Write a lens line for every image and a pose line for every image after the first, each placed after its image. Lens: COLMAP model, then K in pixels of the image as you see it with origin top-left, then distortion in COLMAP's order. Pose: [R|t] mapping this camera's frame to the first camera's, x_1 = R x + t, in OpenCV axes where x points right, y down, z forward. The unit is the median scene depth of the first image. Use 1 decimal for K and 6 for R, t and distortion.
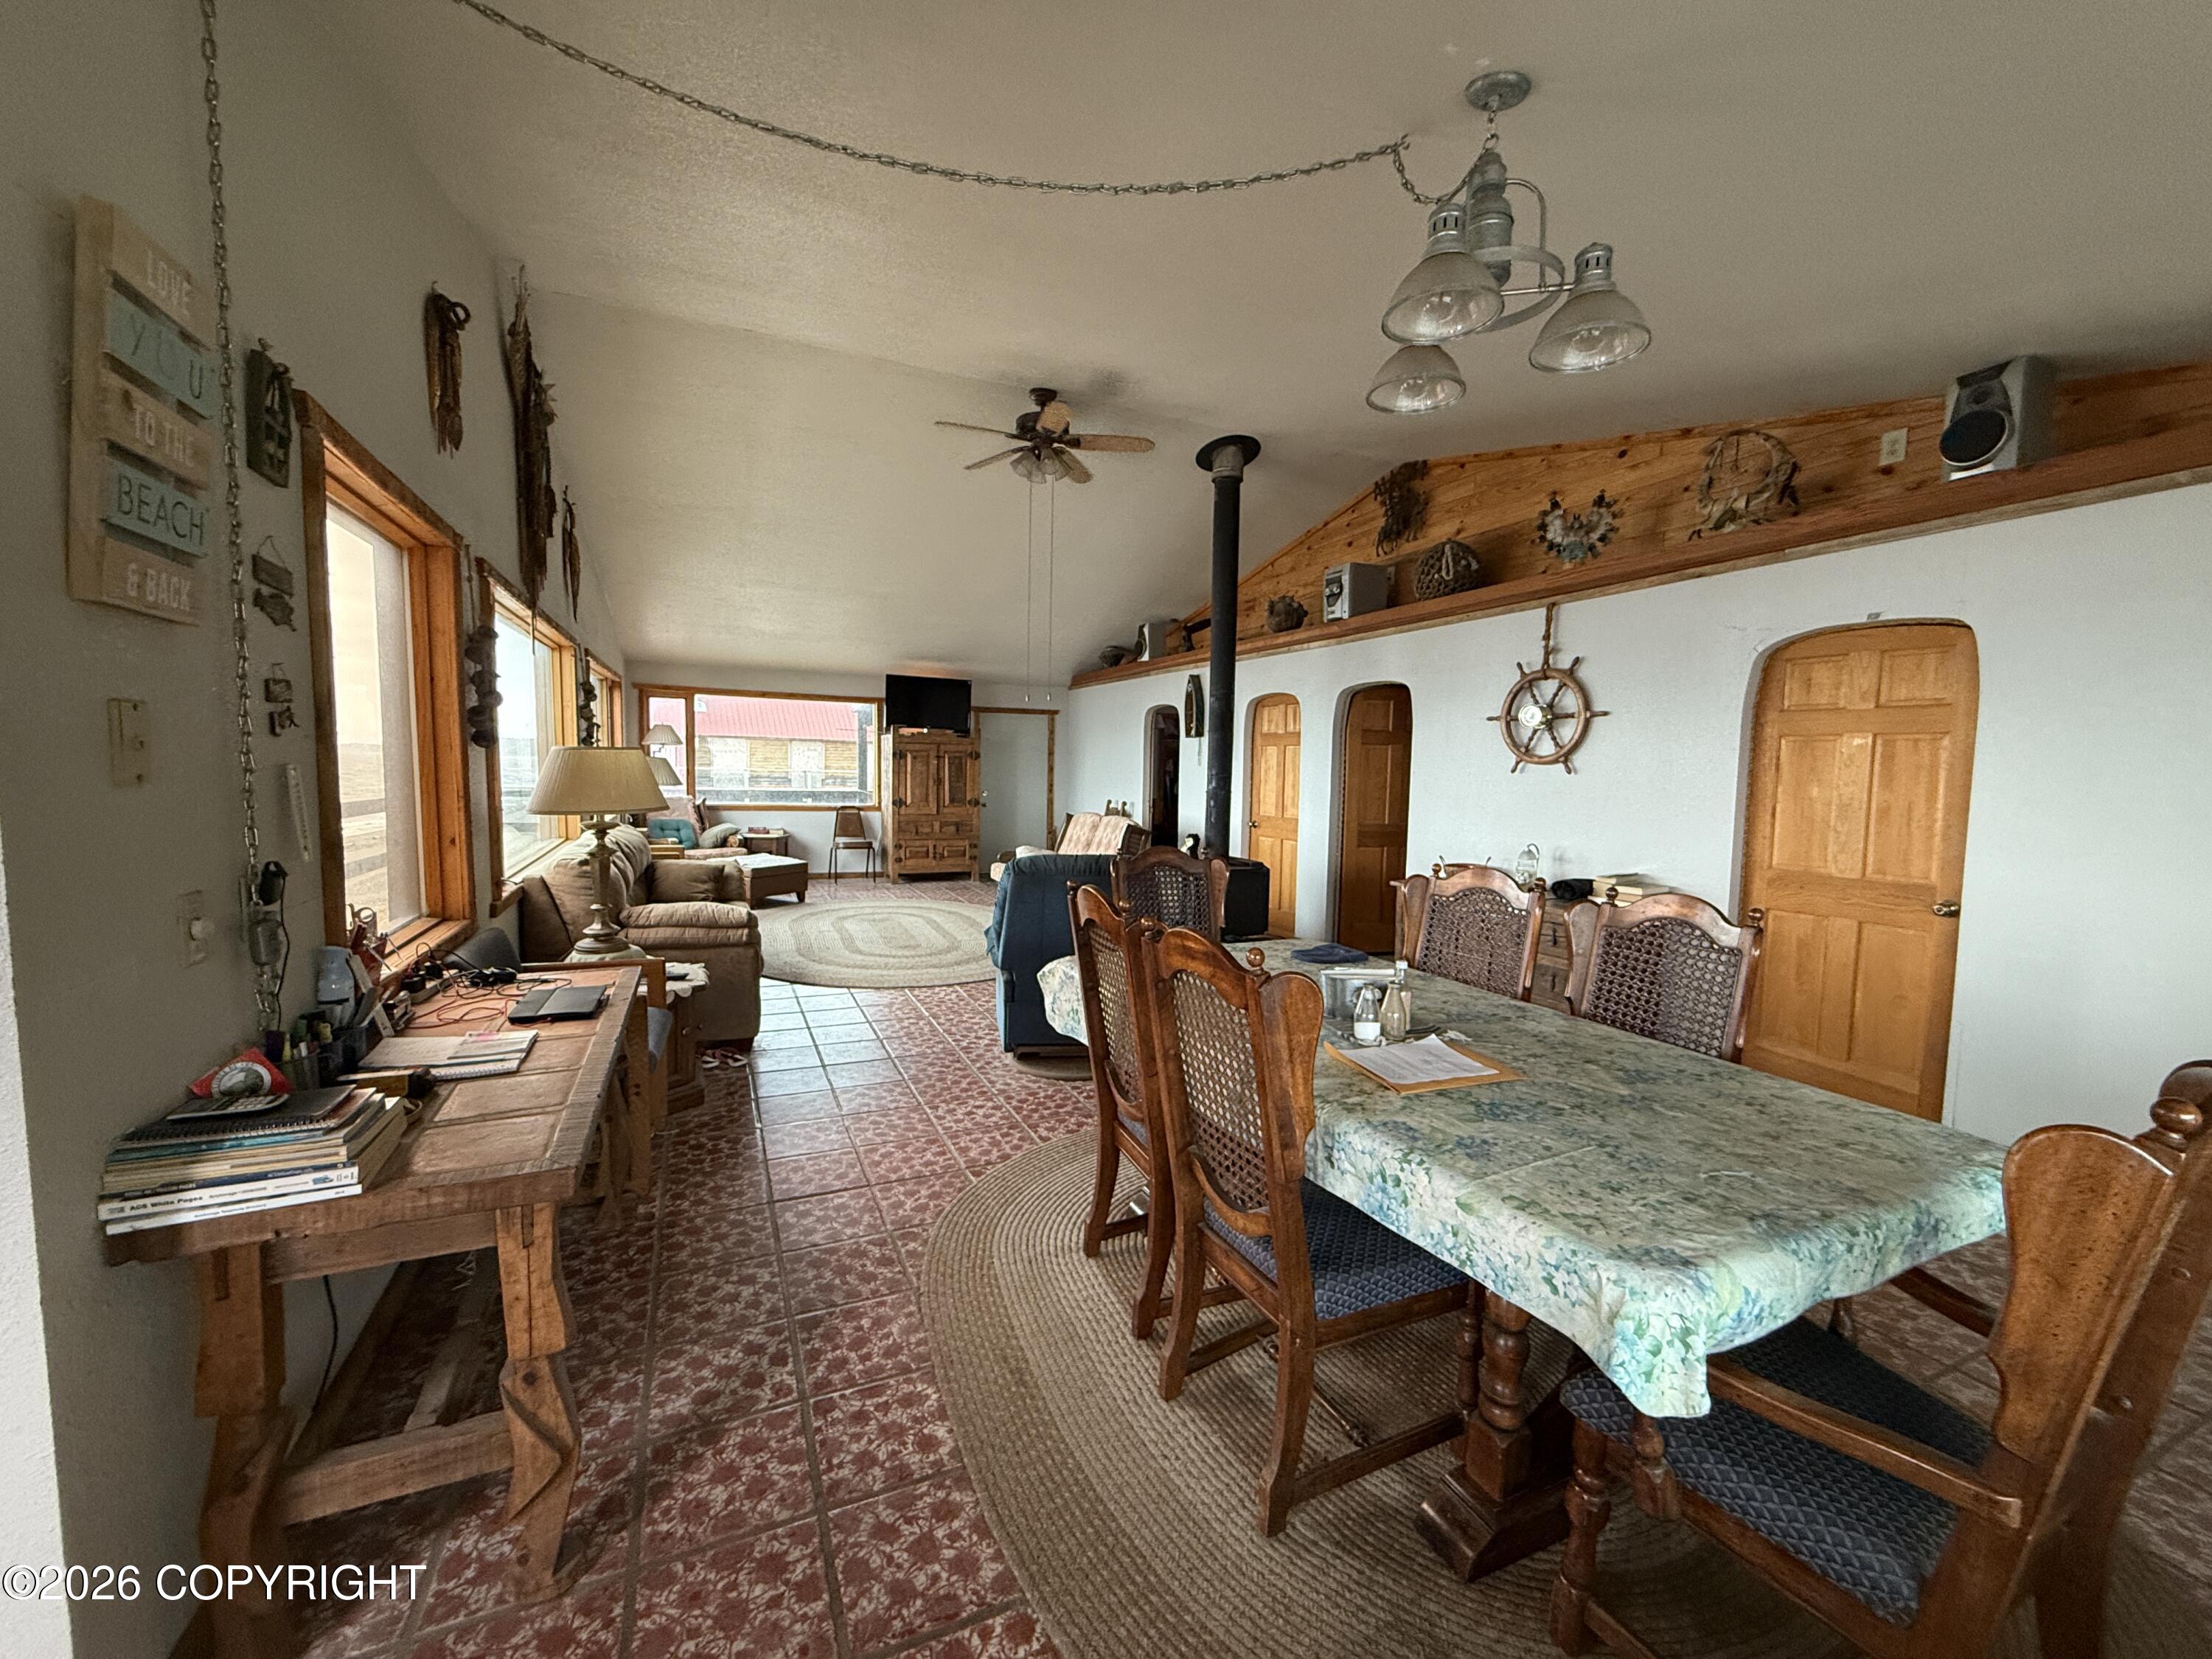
lens RADIAL K [[881.9, 0, 1105.2], [0, 881.9, 830.5], [0, 0, 1]] dist [0.000156, -0.000247]
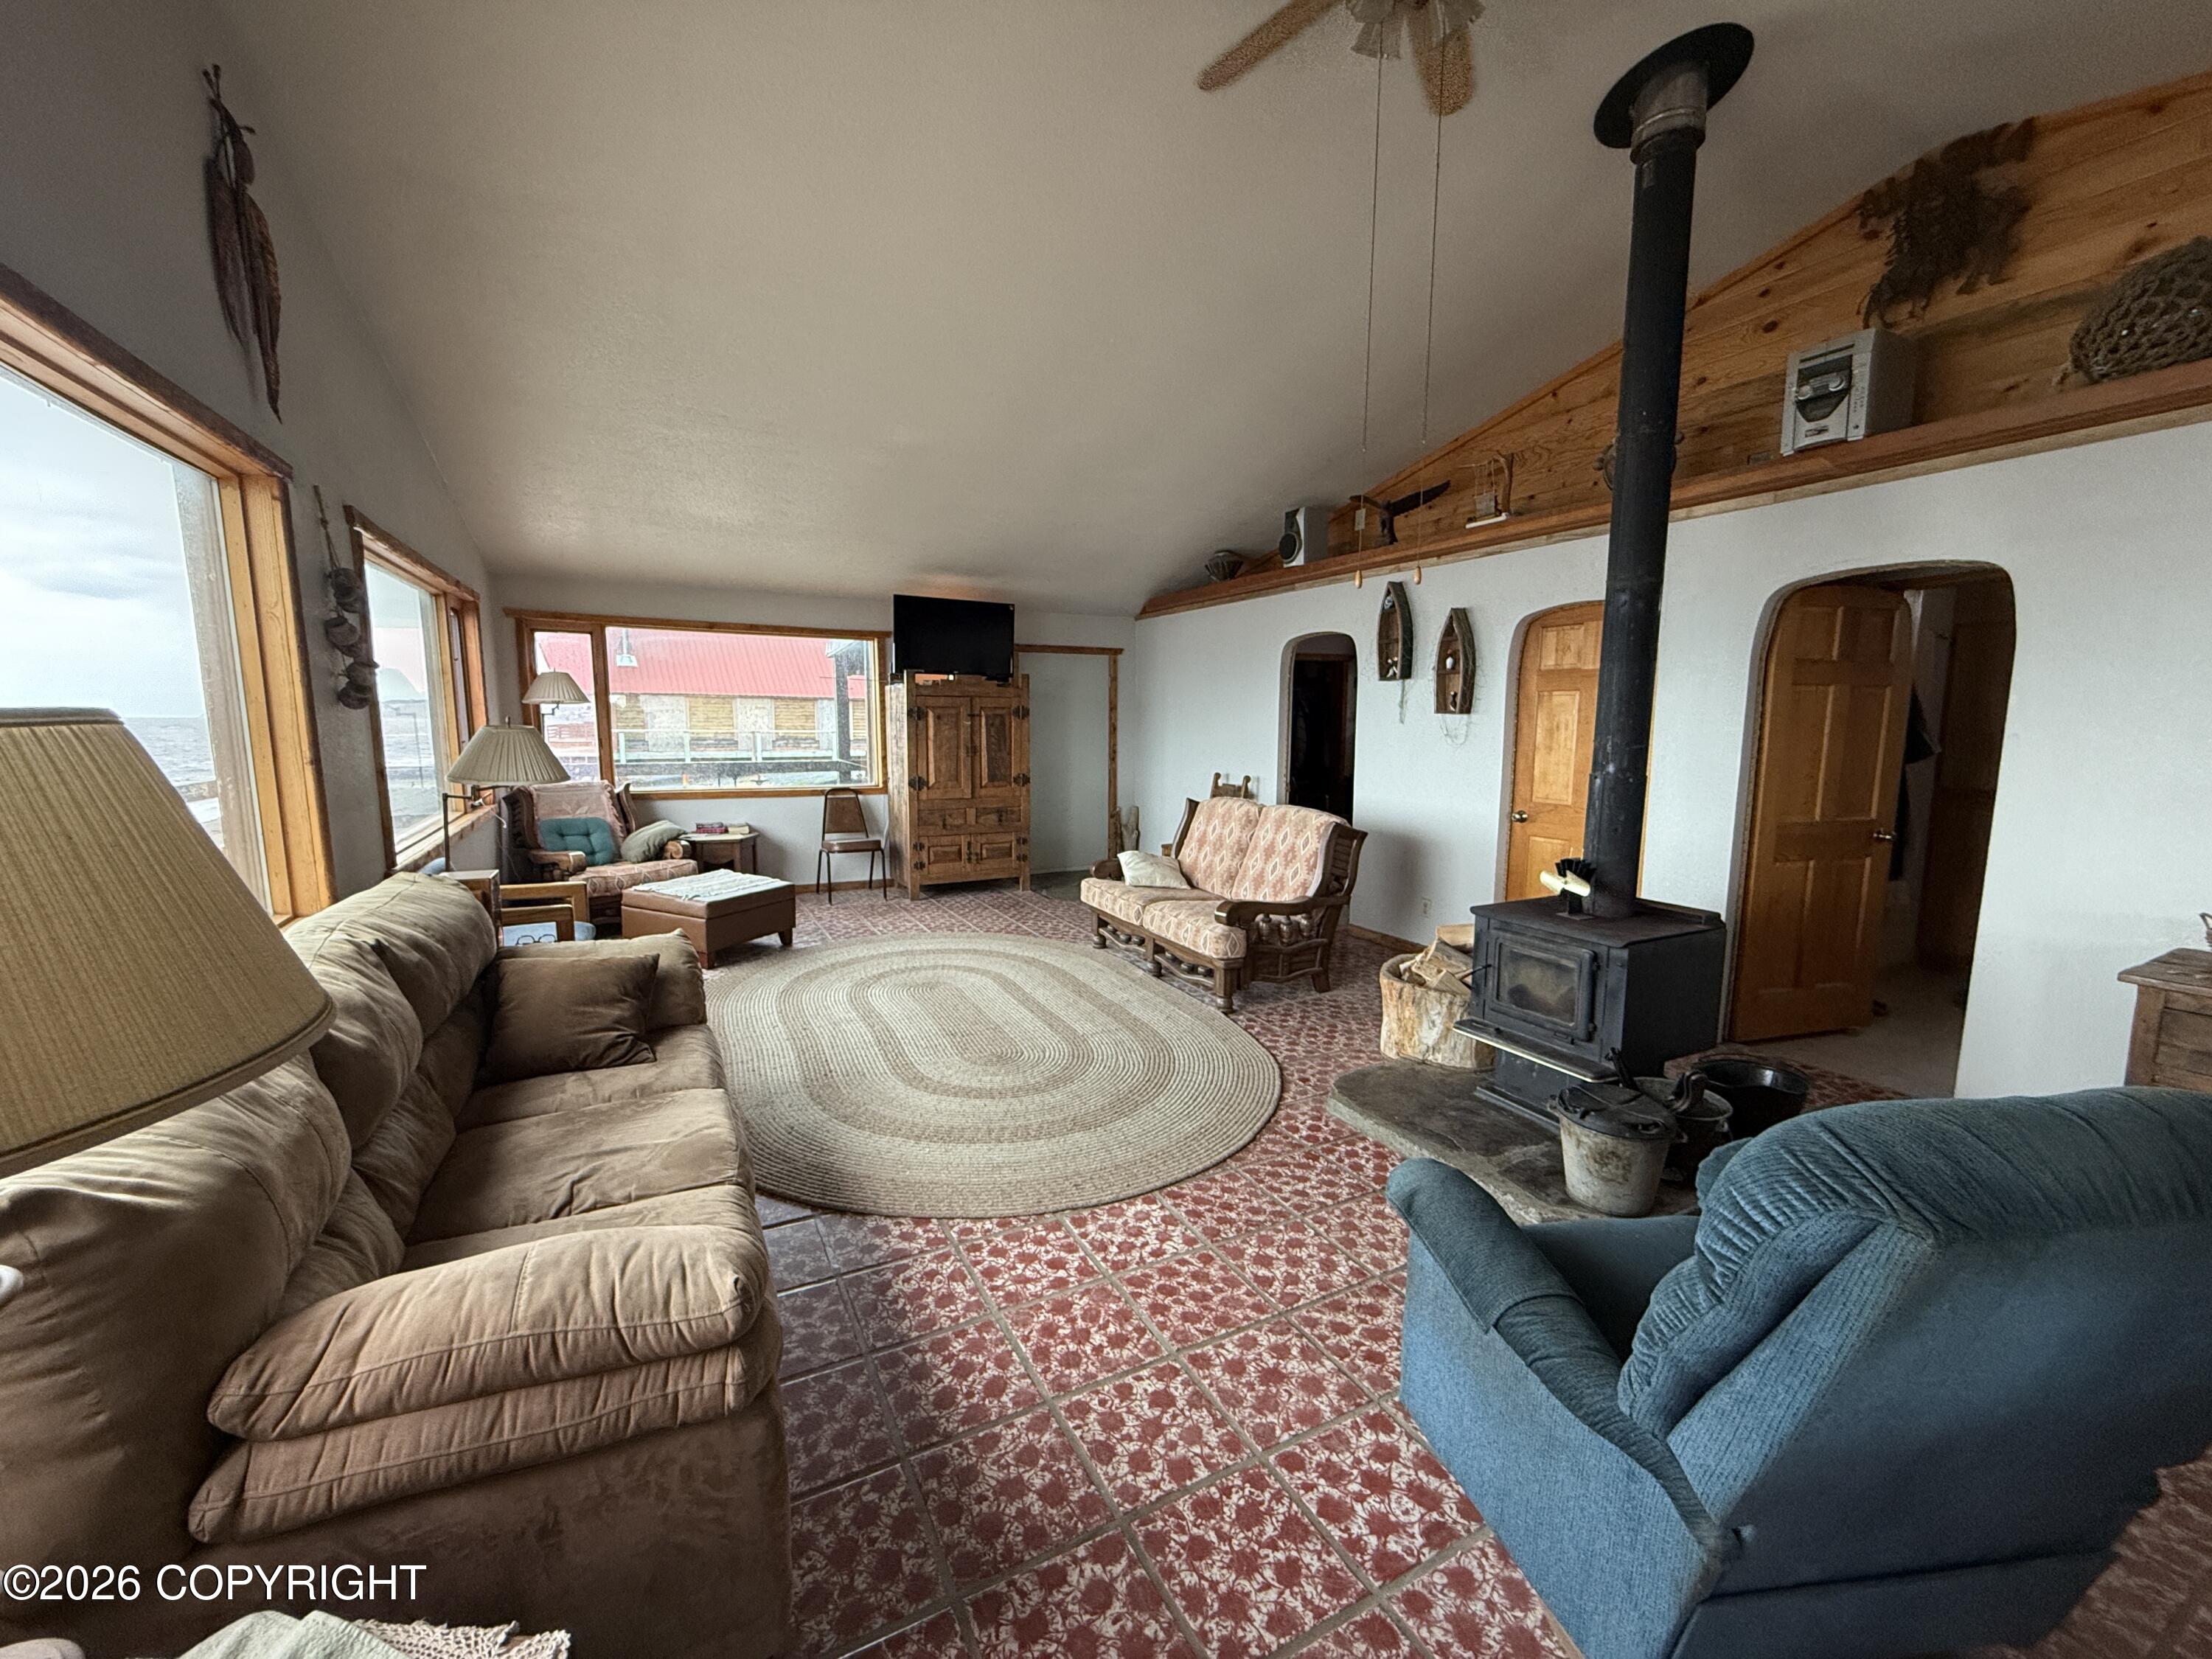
lens RADIAL K [[881.9, 0, 1105.0], [0, 881.9, 834.8], [0, 0, 1]] dist [0.000156, -0.000247]
pose [[0.998354, -0.021890, 0.053013, -0.128549], [0.018836, 0.998171, 0.057436, -0.028735], [-0.054174, -0.056343, 0.996941, 0.309172]]
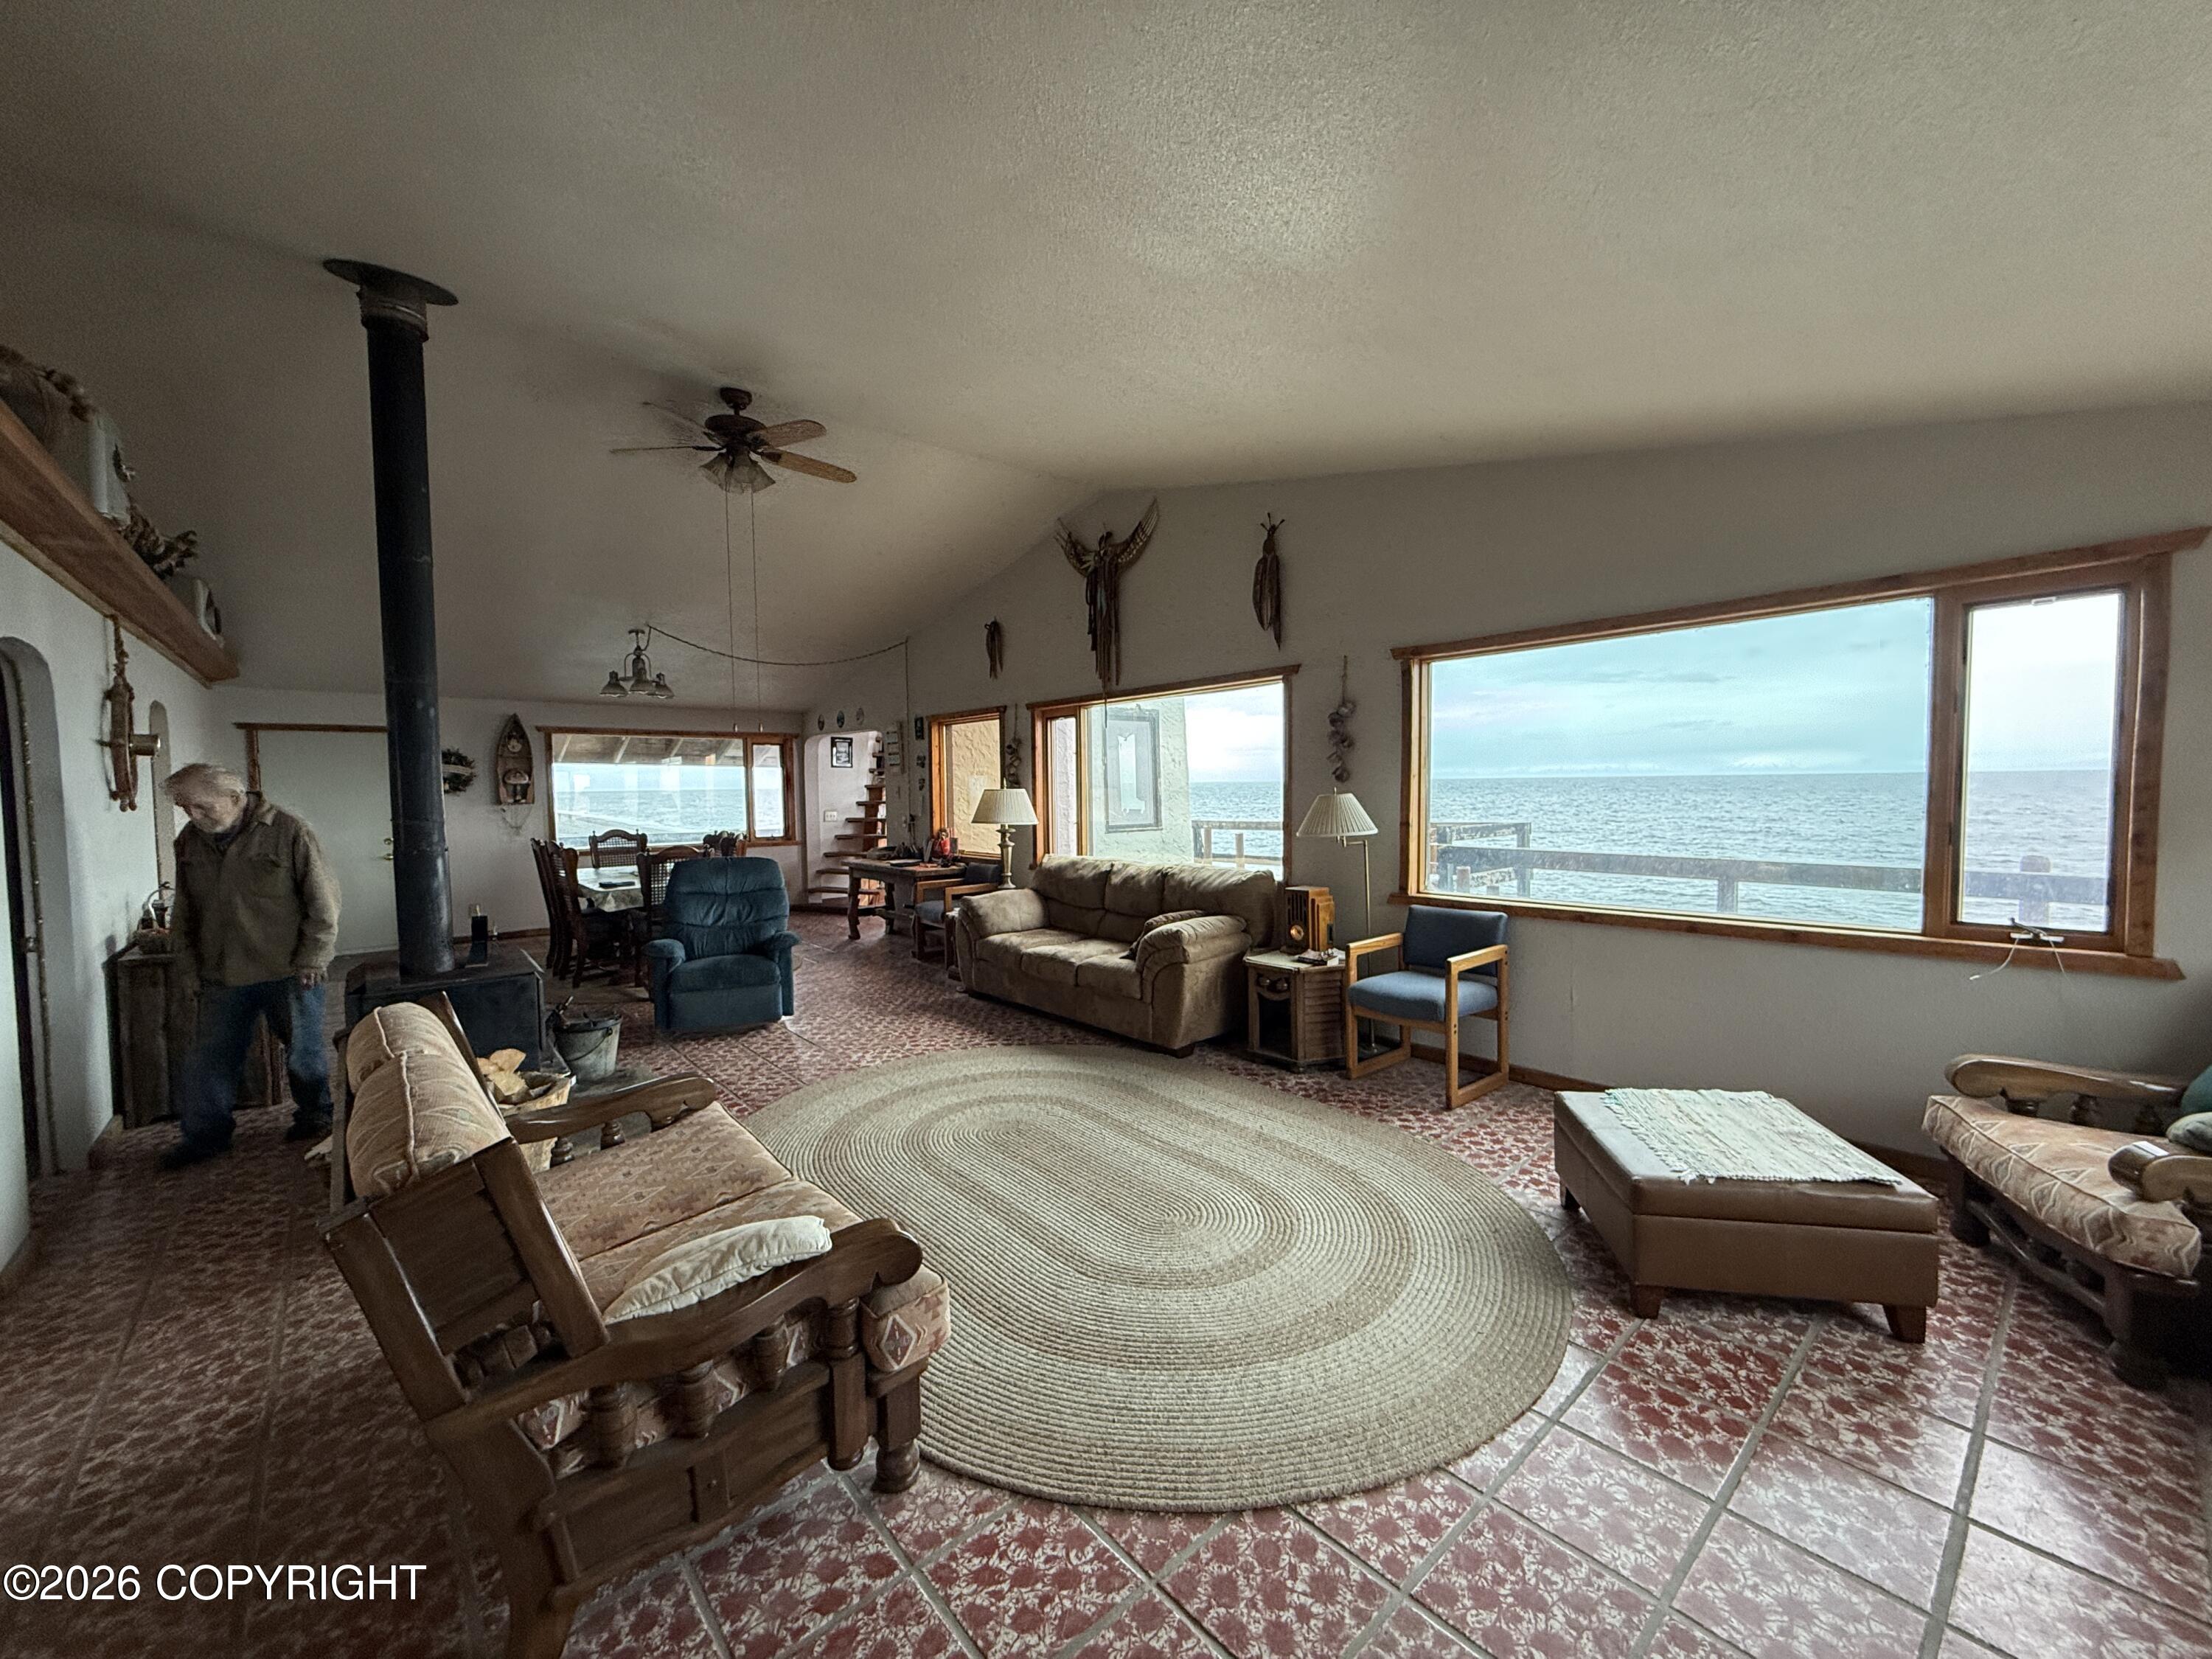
lens RADIAL K [[881.9, 0, 1106.3], [0, 881.9, 830.9], [0, 0, 1]] dist [0.000156, -0.000247]
pose [[-0.959689, 0.008326, -0.280941, -0.093830], [-0.026021, 0.992636, 0.118304, -0.088152], [0.279857, 0.120846, -0.952405, 1.066750]]
